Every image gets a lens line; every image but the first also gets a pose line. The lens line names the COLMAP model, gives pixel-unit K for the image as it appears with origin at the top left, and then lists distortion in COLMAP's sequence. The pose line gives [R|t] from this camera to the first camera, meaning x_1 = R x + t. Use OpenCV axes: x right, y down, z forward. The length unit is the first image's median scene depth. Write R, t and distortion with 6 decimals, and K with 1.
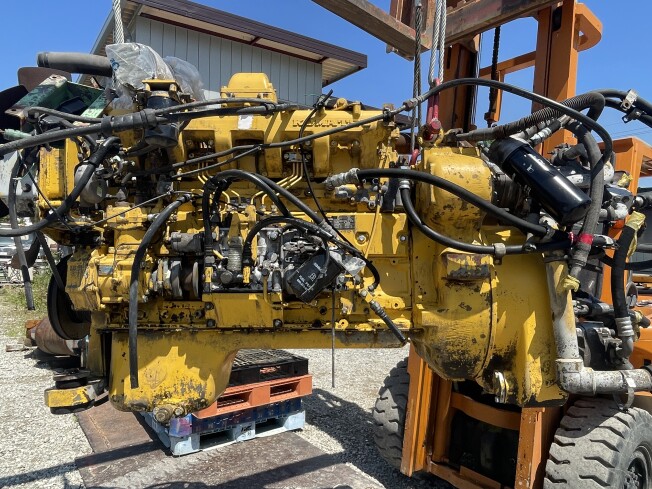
lens RADIAL K [[474.3, 0, 326.0], [0, 474.3, 244.5], [0, 0, 1]] dist [0.012395, -0.009283]
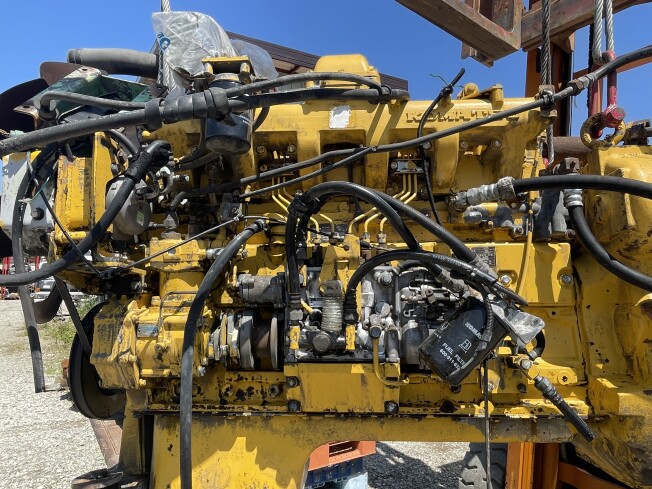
lens RADIAL K [[474.3, 0, 326.0], [0, 474.3, 244.5], [0, 0, 1]] dist [0.012395, -0.009283]
pose [[0.997497, -0.013426, -0.069421, -0.144373], [0.009110, 0.998027, -0.062115, -0.024468], [0.070118, 0.061327, 0.995652, 0.300954]]
